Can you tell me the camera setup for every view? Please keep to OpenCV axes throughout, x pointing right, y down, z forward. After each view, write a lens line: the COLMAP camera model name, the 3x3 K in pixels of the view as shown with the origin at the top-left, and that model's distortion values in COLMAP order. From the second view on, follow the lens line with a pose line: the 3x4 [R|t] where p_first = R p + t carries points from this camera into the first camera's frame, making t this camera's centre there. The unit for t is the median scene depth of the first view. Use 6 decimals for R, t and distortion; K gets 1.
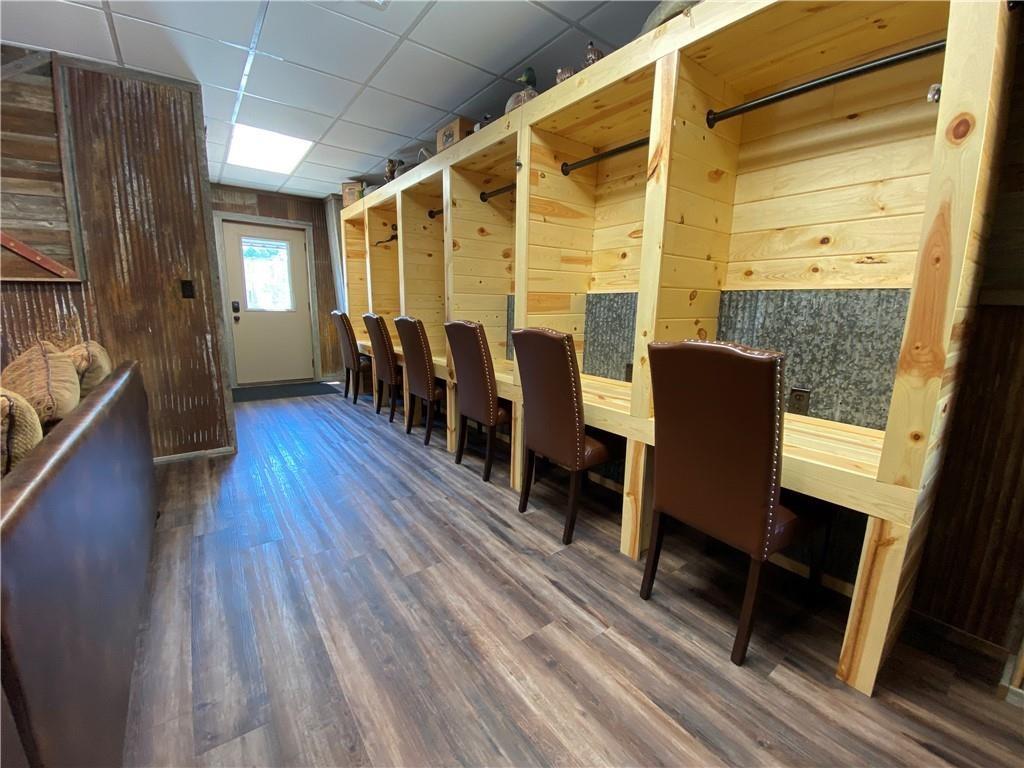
lens RADIAL K [[418.3, 0, 512.0], [0, 418.3, 384.0], [0, 0, 1]] dist [0.009956, -0.016893]
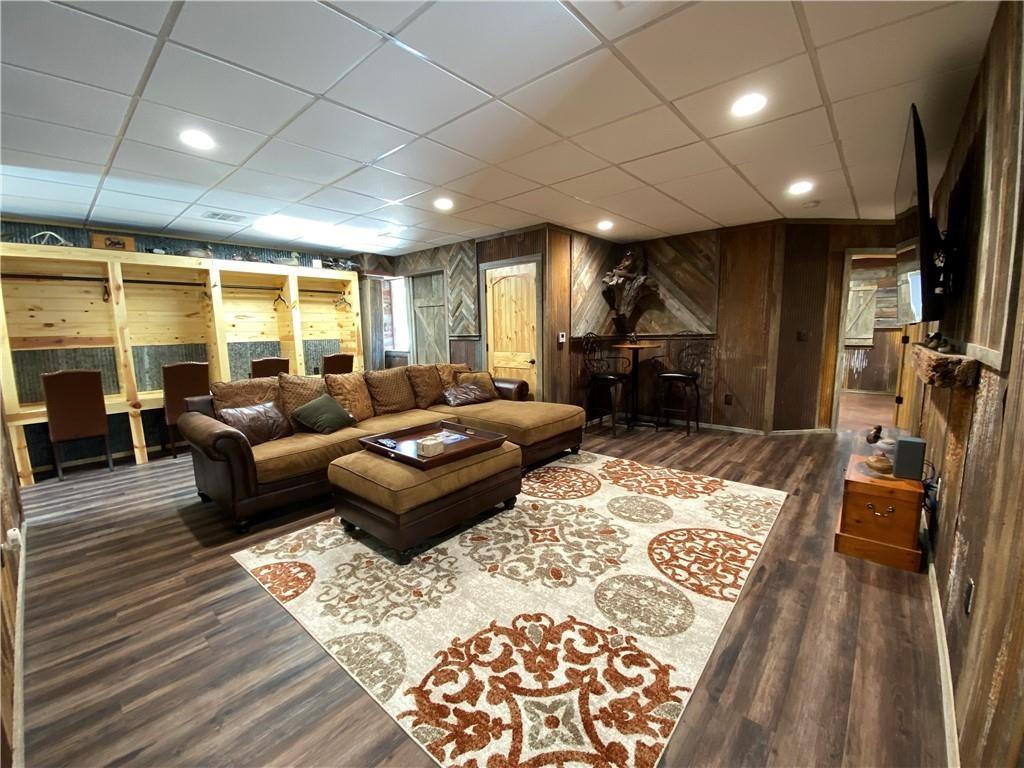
lens RADIAL K [[418.3, 0, 512.0], [0, 418.3, 384.0], [0, 0, 1]] dist [0.009956, -0.016893]
pose [[-0.198116, -0.141483, 0.969914, -2.650617], [0.200400, 0.962779, 0.181376, -0.140630], [-0.959474, 0.230305, -0.162388, 0.017782]]
